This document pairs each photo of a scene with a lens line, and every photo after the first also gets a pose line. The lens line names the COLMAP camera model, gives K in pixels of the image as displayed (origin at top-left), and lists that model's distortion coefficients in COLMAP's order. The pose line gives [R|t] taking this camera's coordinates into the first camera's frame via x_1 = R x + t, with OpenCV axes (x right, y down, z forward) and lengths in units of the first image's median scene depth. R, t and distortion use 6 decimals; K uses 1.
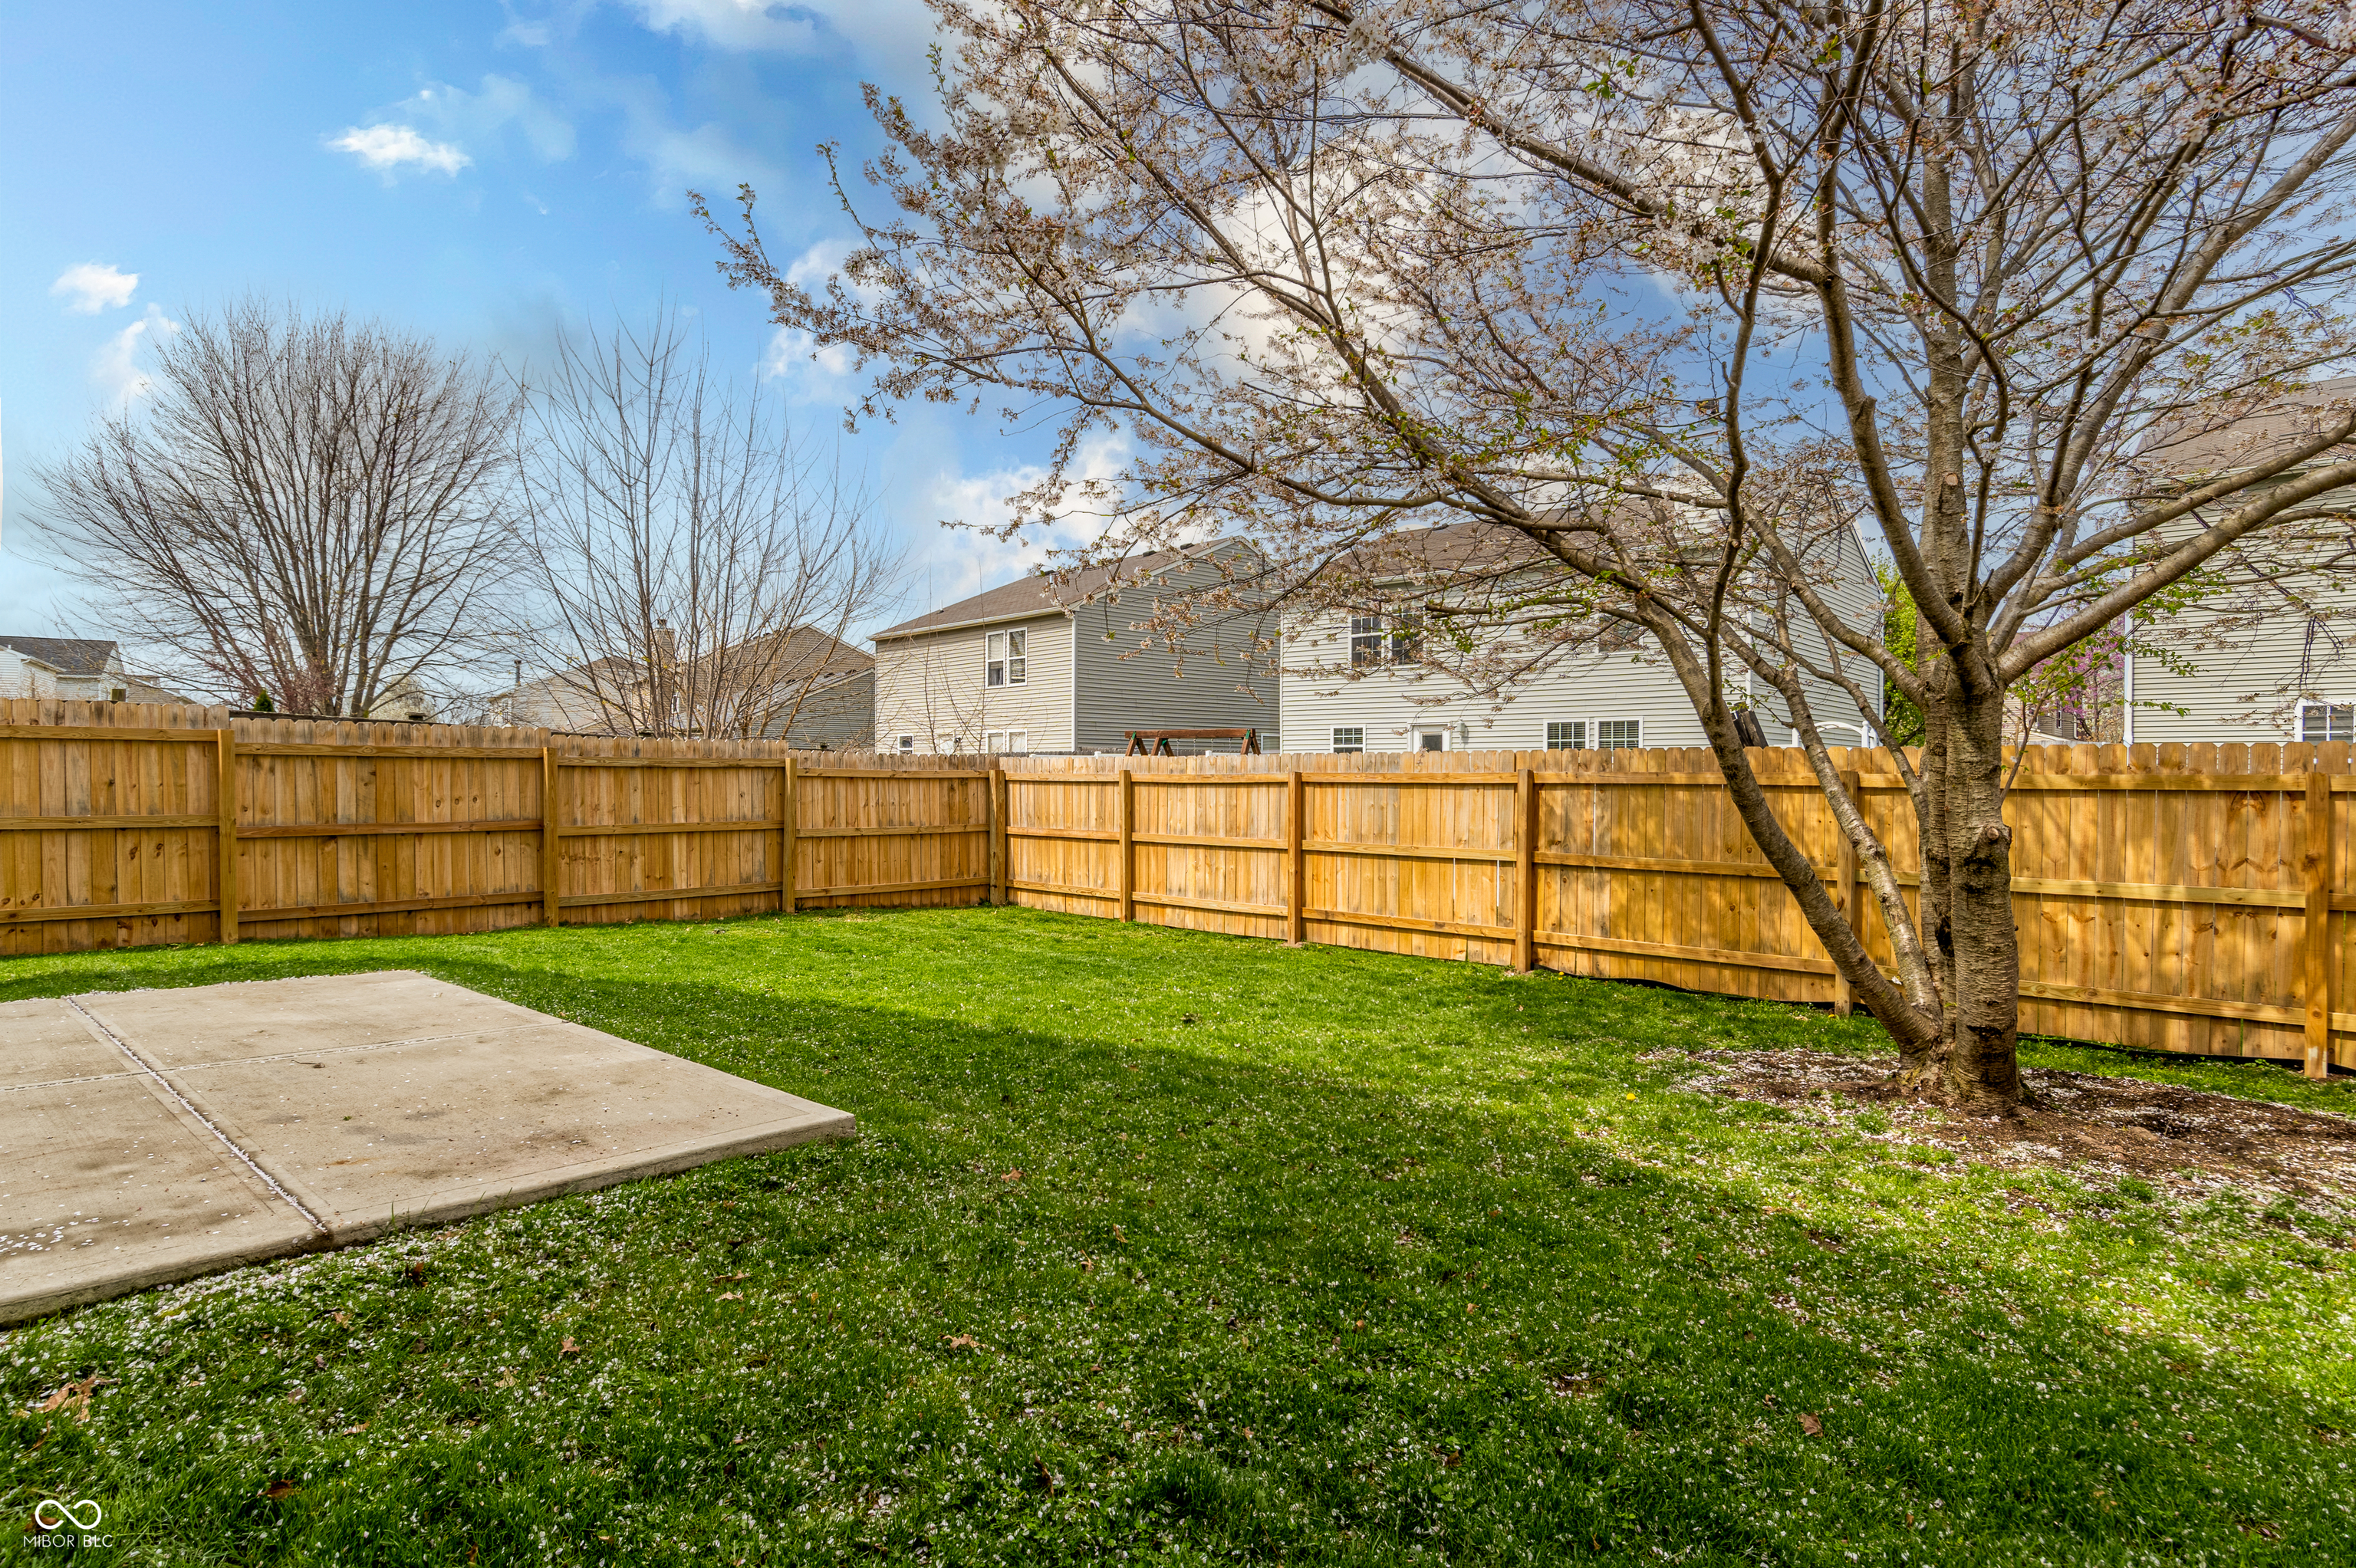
lens RADIAL K [[1251.4, 0, 1176.5], [0, 1251.4, 789.4], [0, 0, 1]] dist [-0.001645, -0.000782]
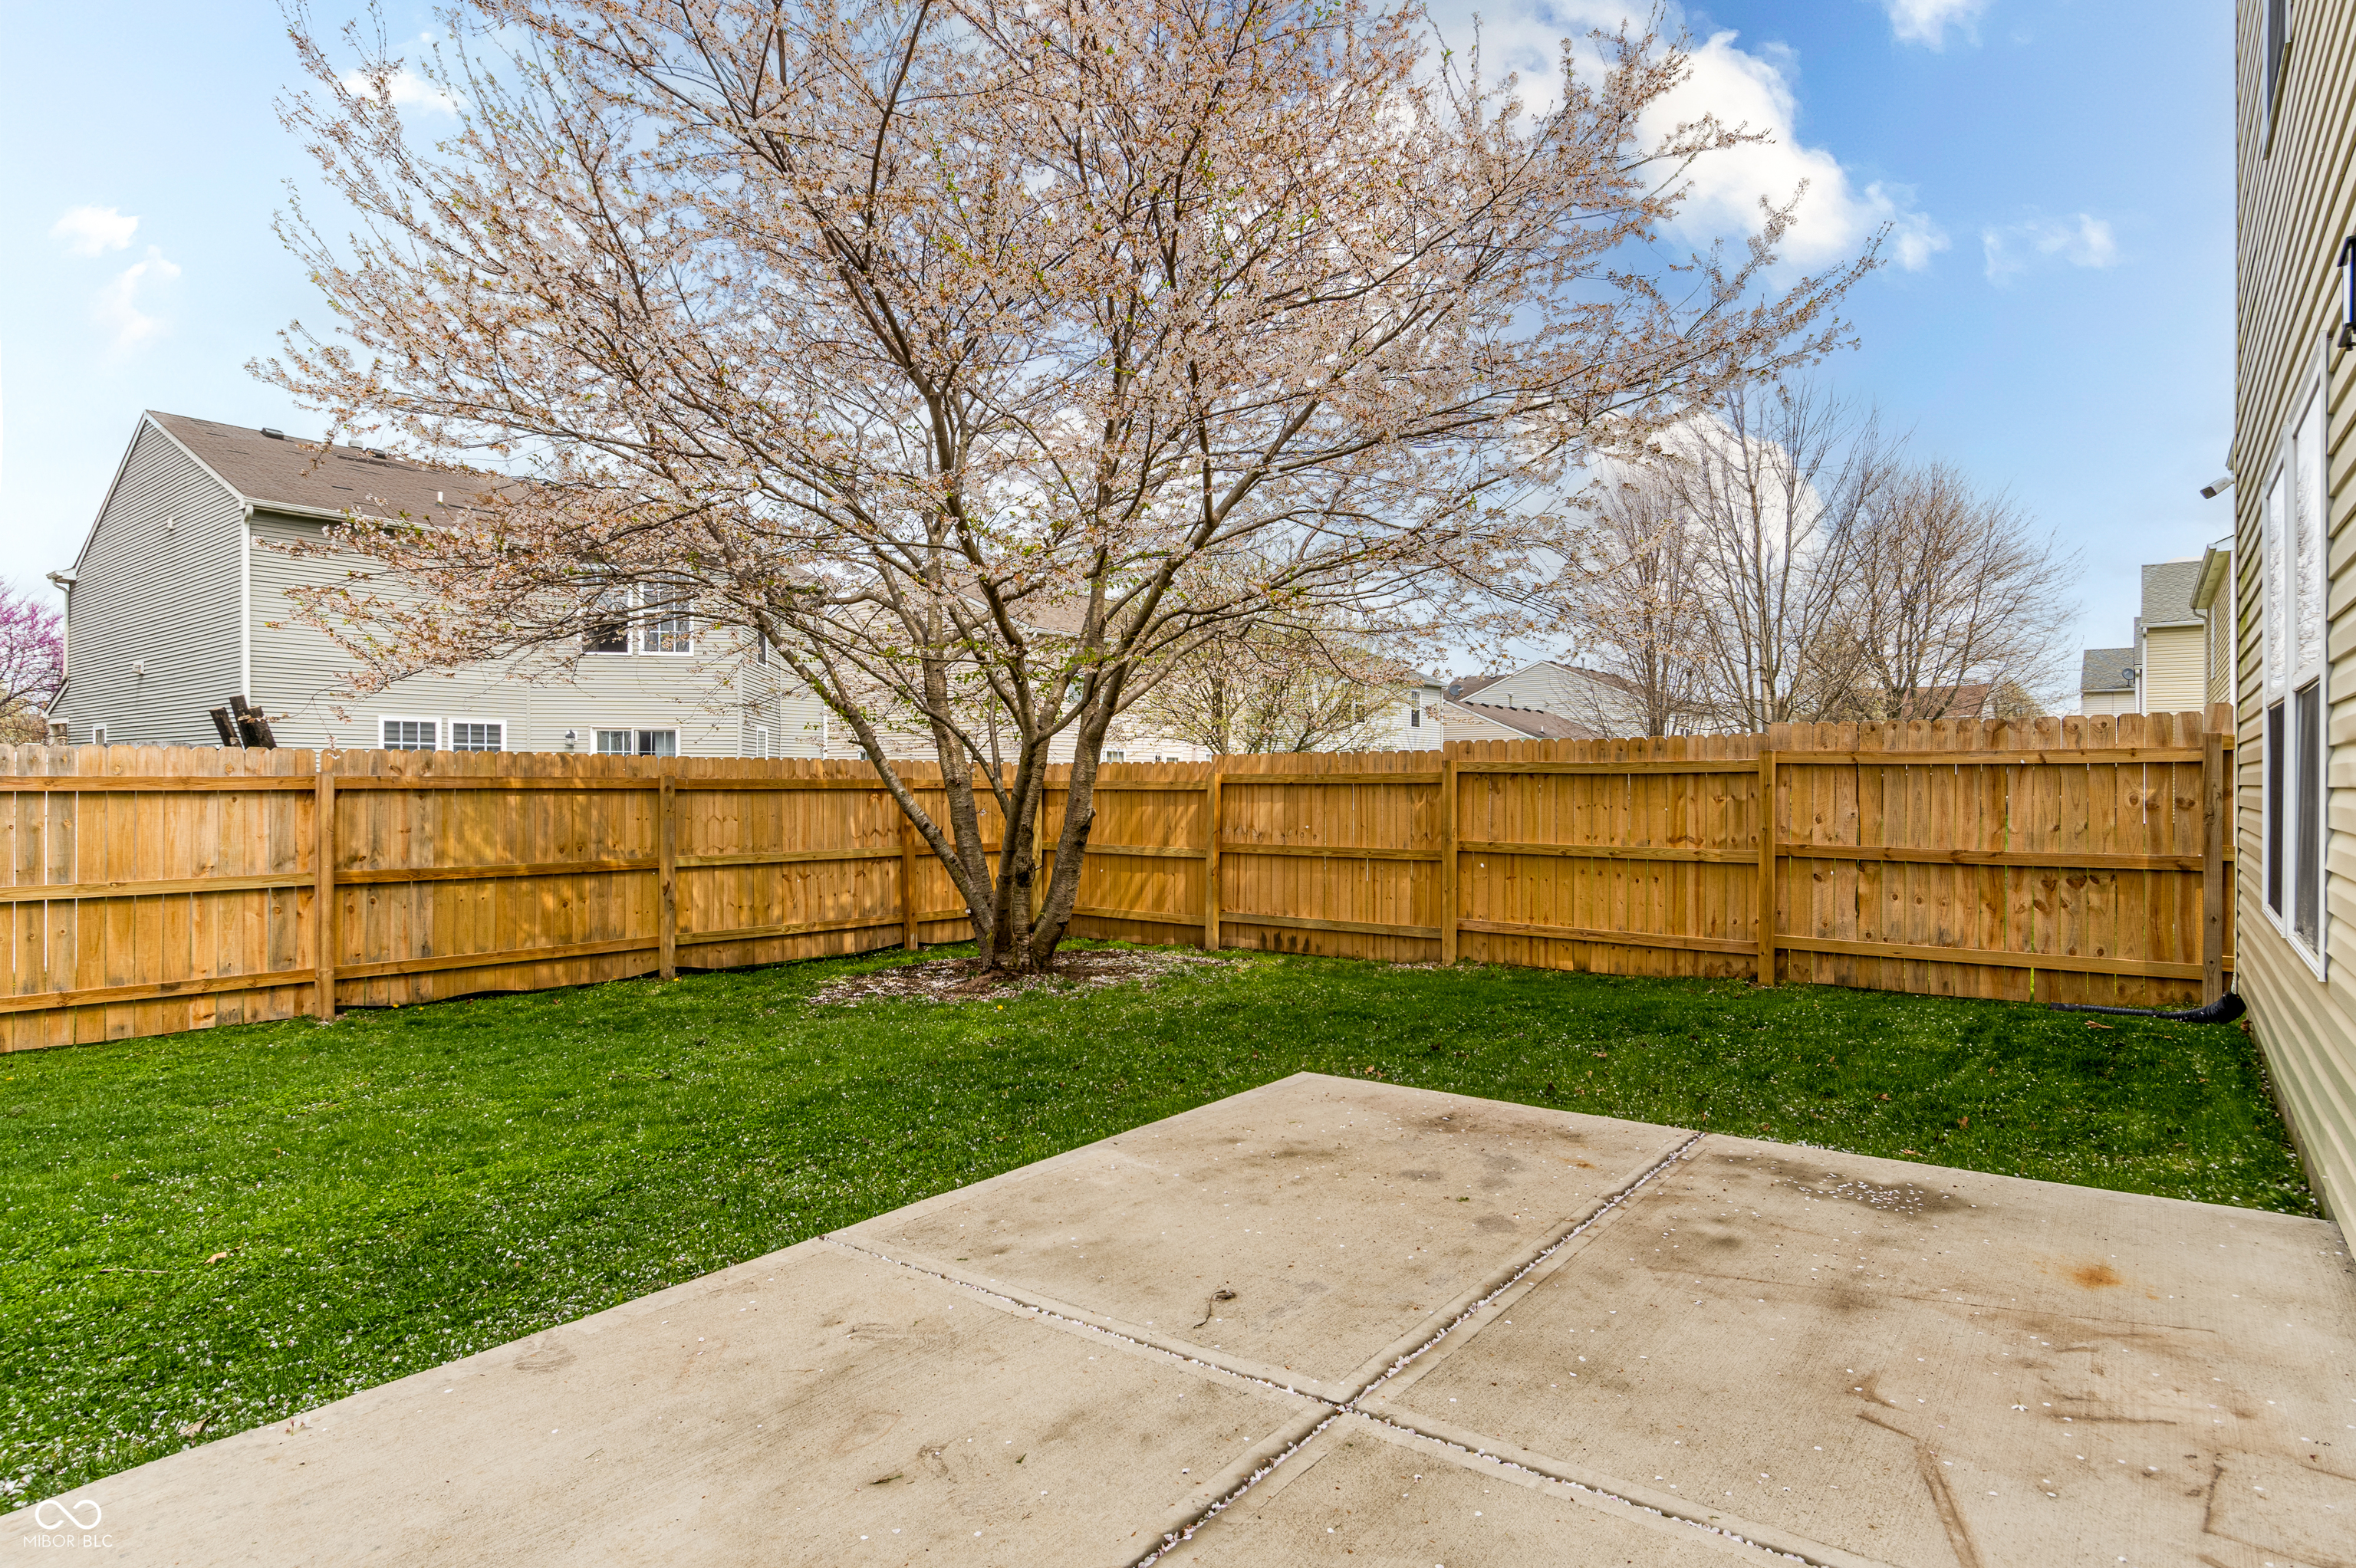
lens RADIAL K [[1251.4, 0, 1175.3], [0, 1251.4, 776.0], [0, 0, 1]] dist [-0.001645, -0.000782]
pose [[-0.077084, 0.002504, 0.997021, -1.366646], [0.011310, 0.999935, -0.001637, -0.014758], [-0.996960, 0.011150, -0.077107, 1.162157]]
